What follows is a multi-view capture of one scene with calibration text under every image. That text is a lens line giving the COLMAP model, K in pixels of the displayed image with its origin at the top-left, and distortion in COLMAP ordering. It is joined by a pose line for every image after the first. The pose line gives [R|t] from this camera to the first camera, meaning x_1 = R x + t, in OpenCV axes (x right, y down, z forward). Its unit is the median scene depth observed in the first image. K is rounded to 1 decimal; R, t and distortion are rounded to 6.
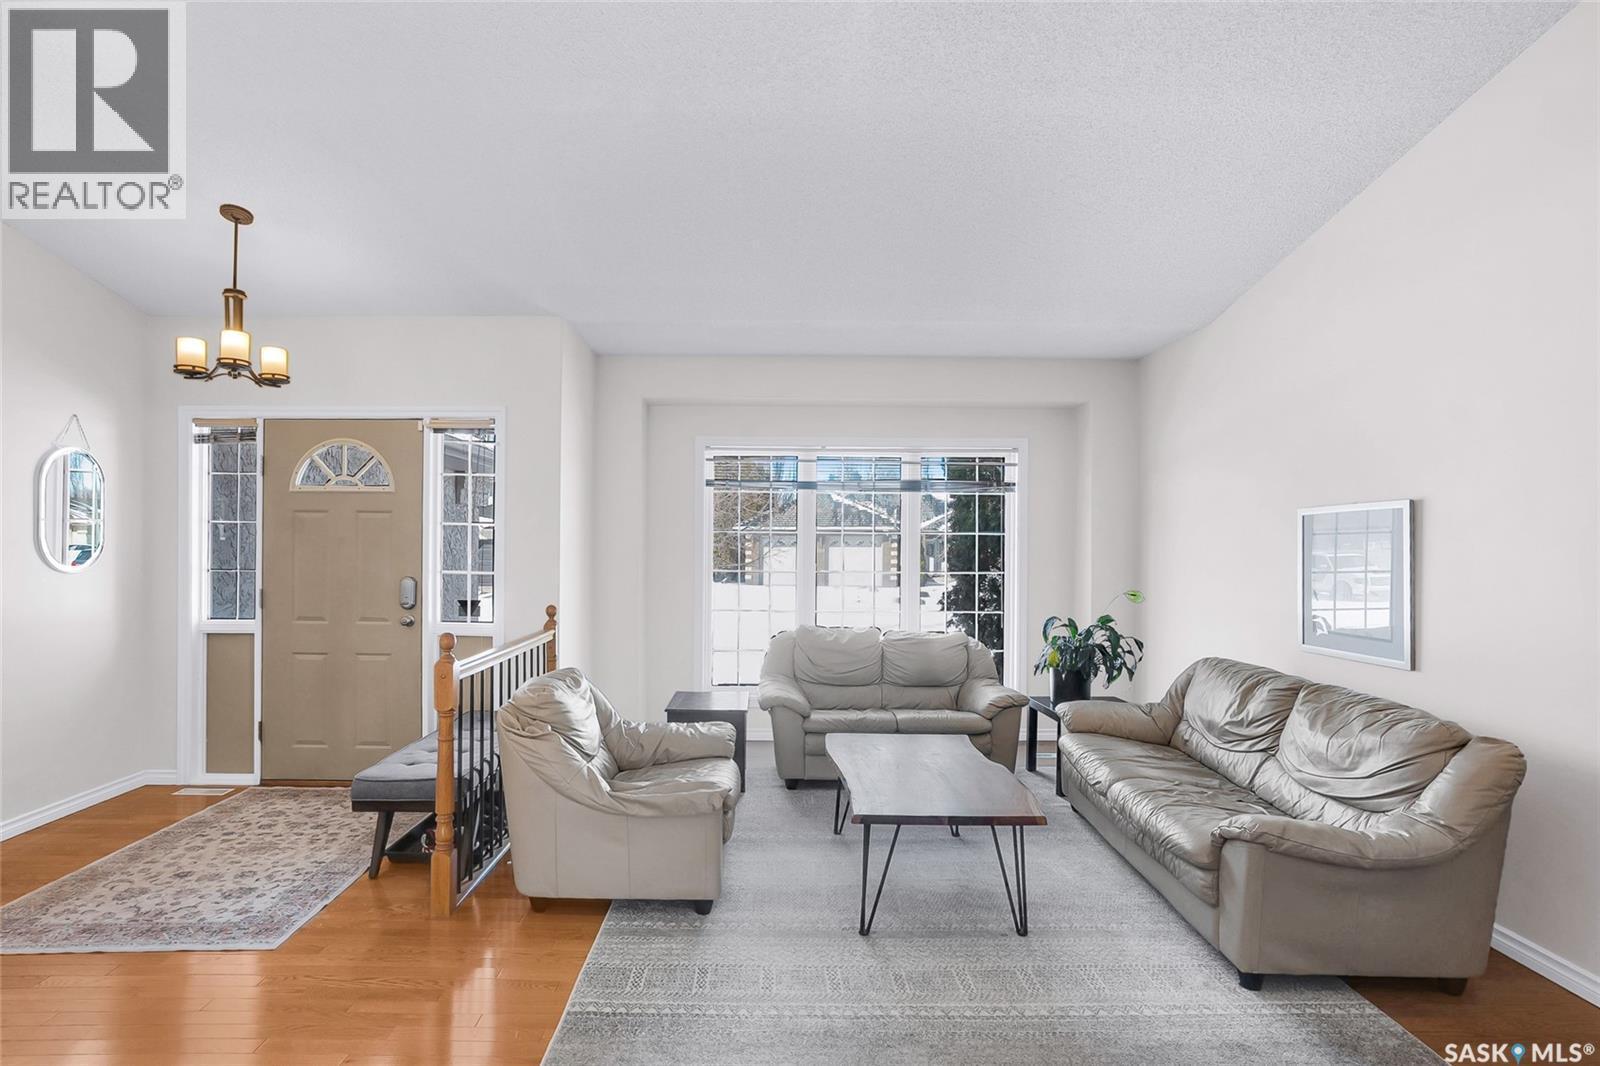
lens RADIAL K [[800.2, 0, 766.1], [0, 800.2, 546.6], [0, 0, 1]] dist [-0.065536, 0.033291]
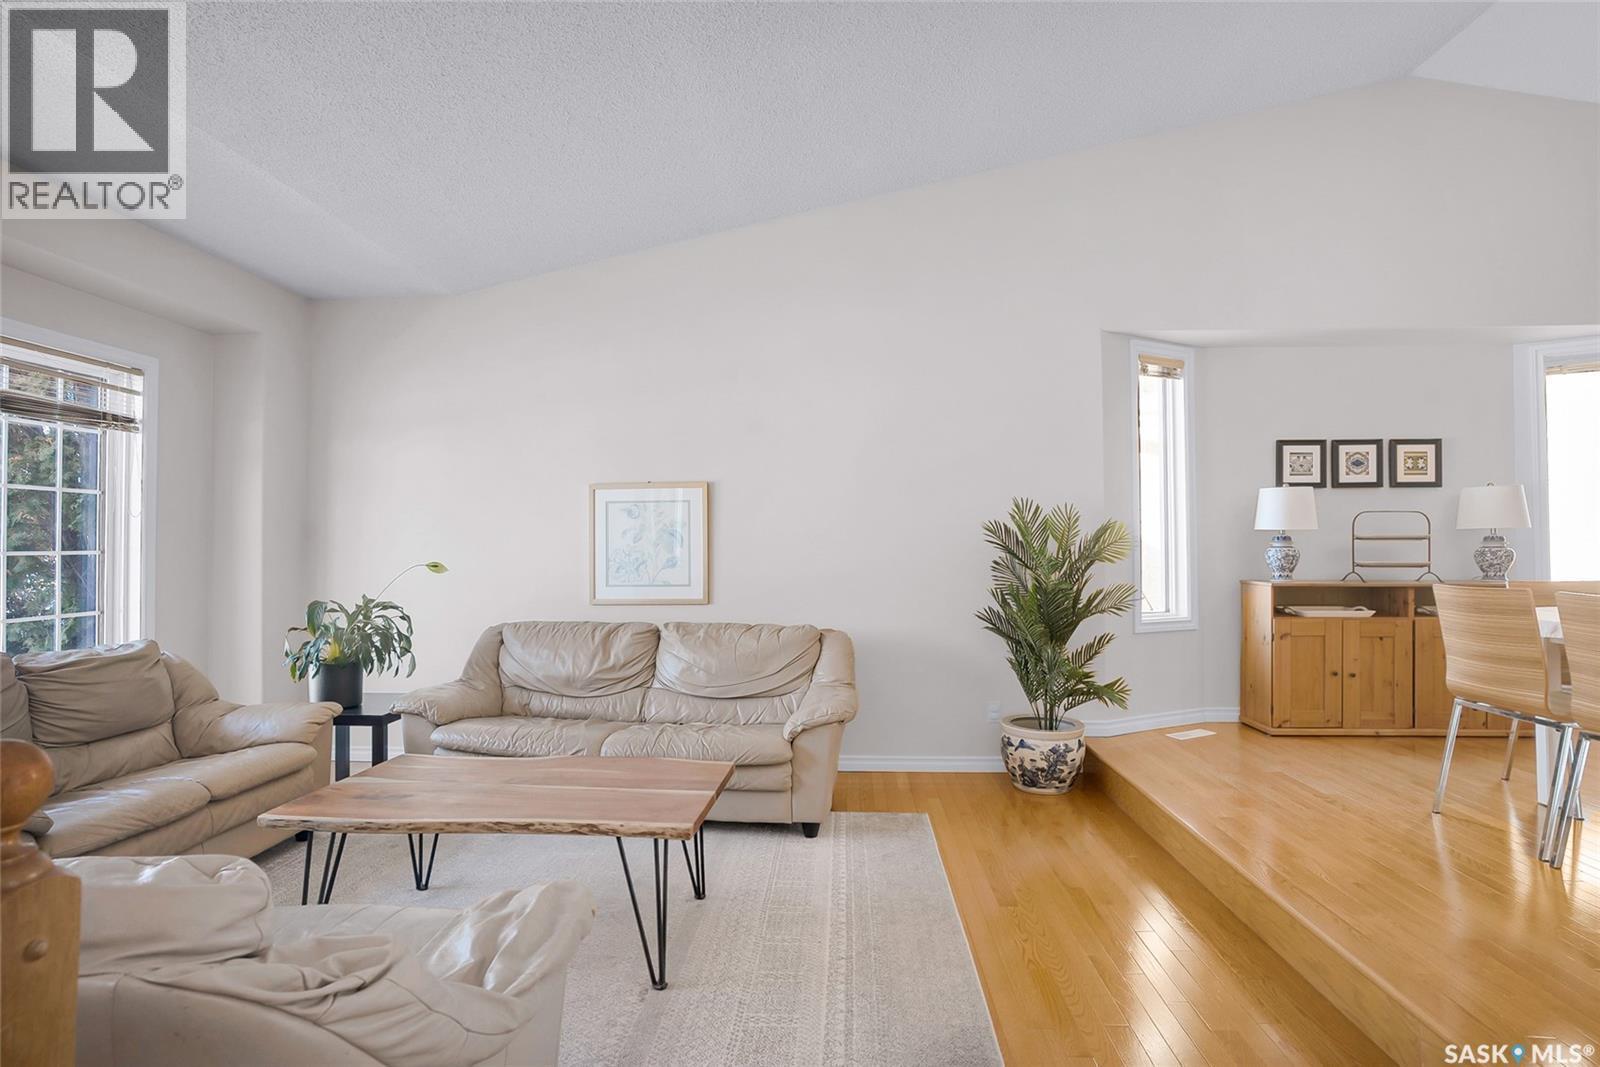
lens RADIAL K [[783.5, 0, 797.8], [0, 783.5, 539.9], [0, 0, 1]] dist [-0.064558, 0.037217]
pose [[0.066170, 0.007079, 0.997783, -0.507182], [0.001761, 0.999972, -0.007211, 0.049173], [-0.997807, 0.002234, 0.066156, 0.669125]]
